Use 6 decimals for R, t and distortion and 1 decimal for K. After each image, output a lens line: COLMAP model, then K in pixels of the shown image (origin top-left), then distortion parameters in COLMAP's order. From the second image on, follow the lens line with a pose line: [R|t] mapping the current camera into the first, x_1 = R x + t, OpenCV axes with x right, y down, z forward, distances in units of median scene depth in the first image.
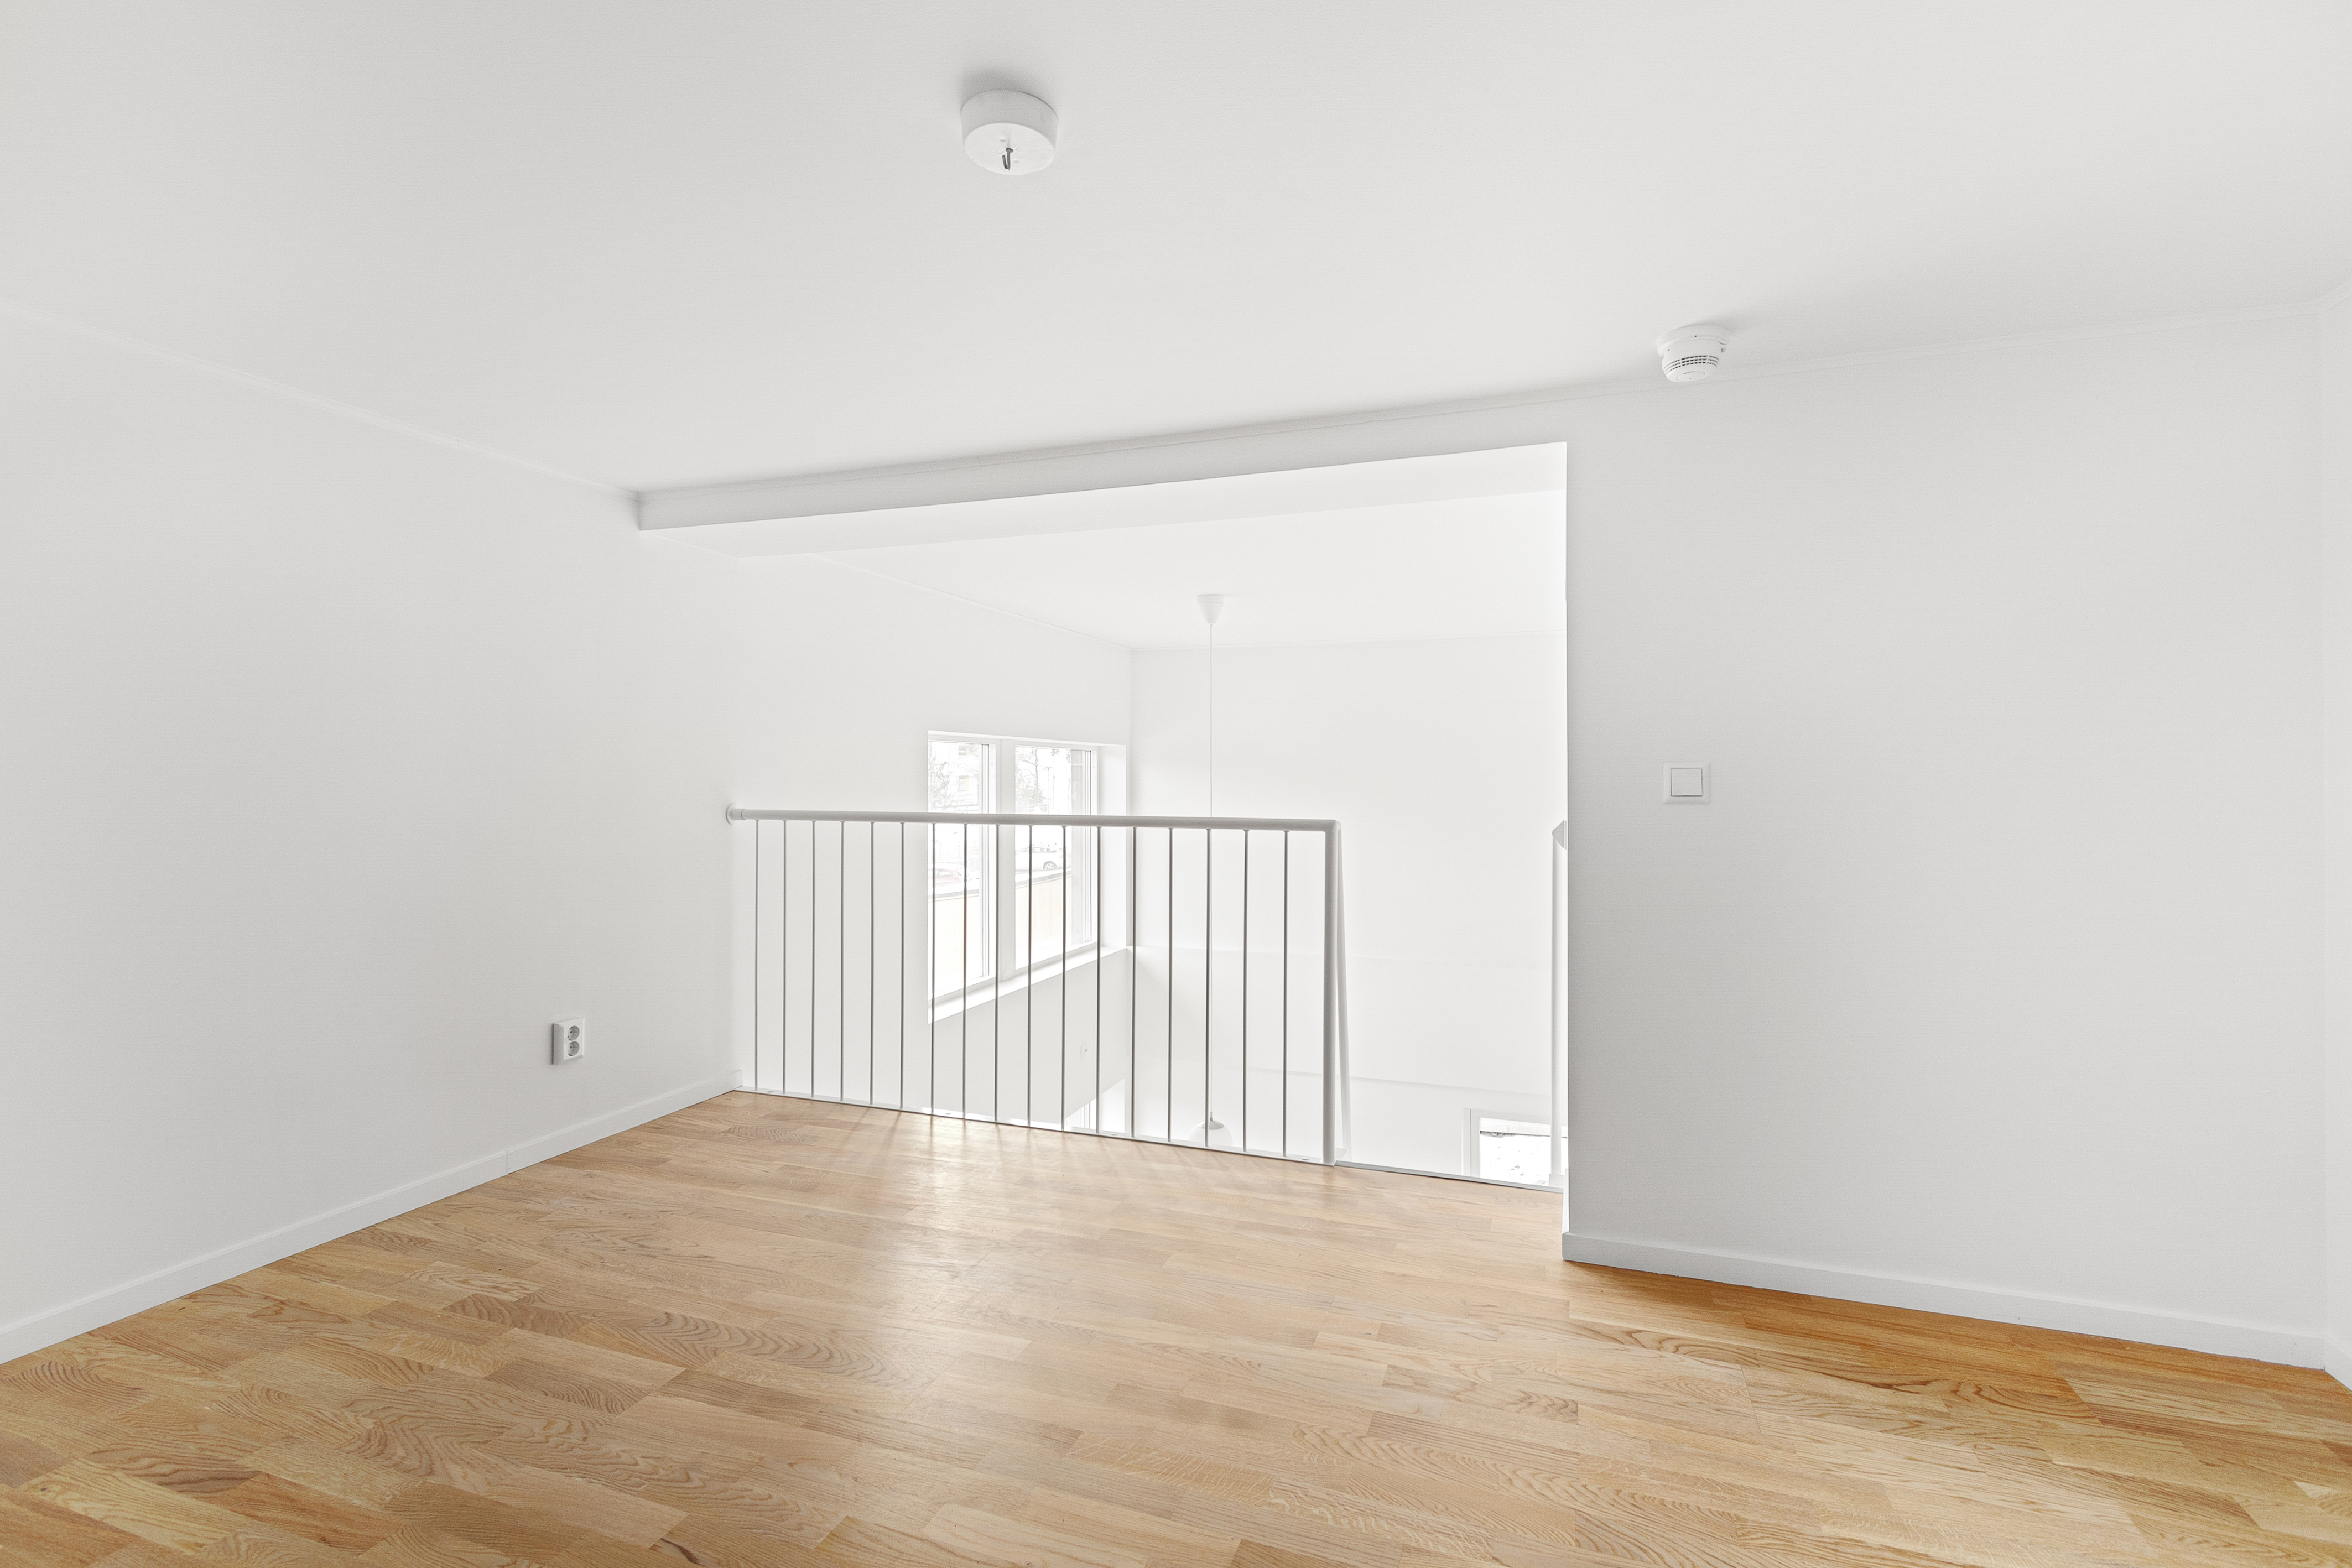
lens RADIAL K [[1080.0, 0, 1172.1], [0, 1080.0, 783.1], [0, 0, 1]] dist [0.002322, 0.000384]
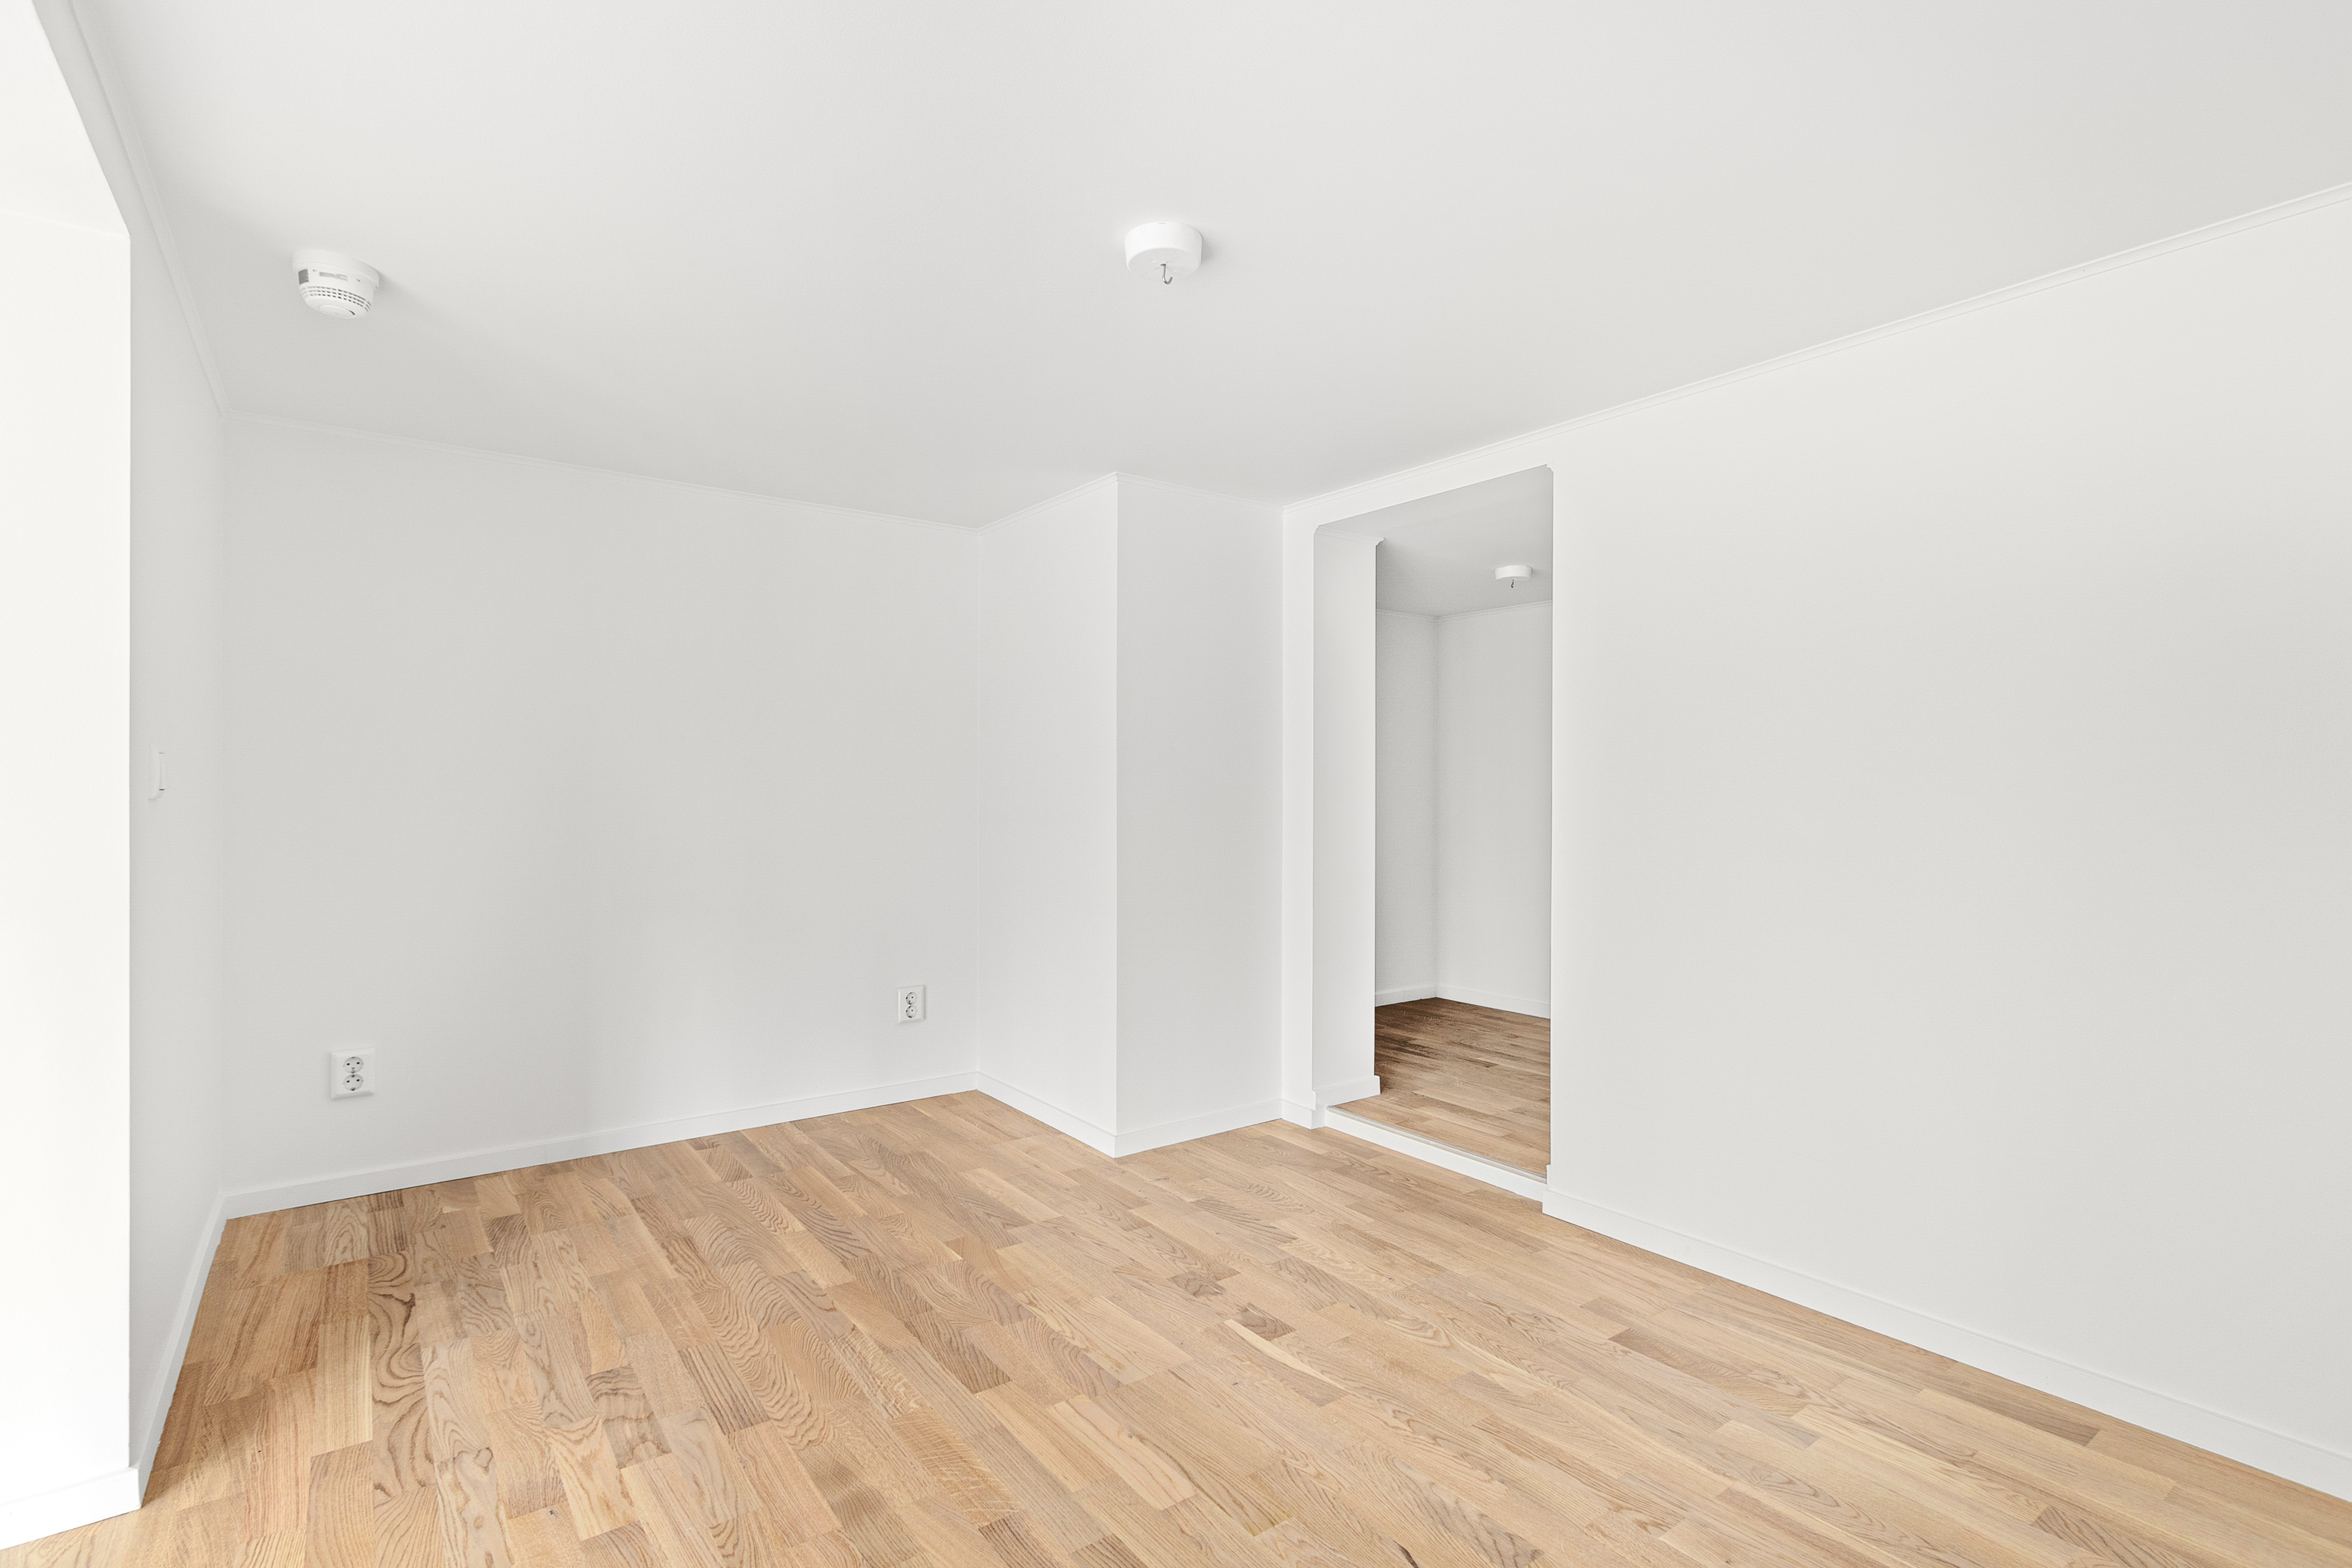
lens RADIAL K [[1080.0, 0, 1178.0], [0, 1080.0, 784.2], [0, 0, 1]] dist [0.002322, 0.000384]
pose [[-0.833971, -0.001969, 0.551804, -0.646372], [-0.002042, 0.999998, 0.000481, 0.014643], [-0.551804, -0.000725, -0.833973, 1.539670]]
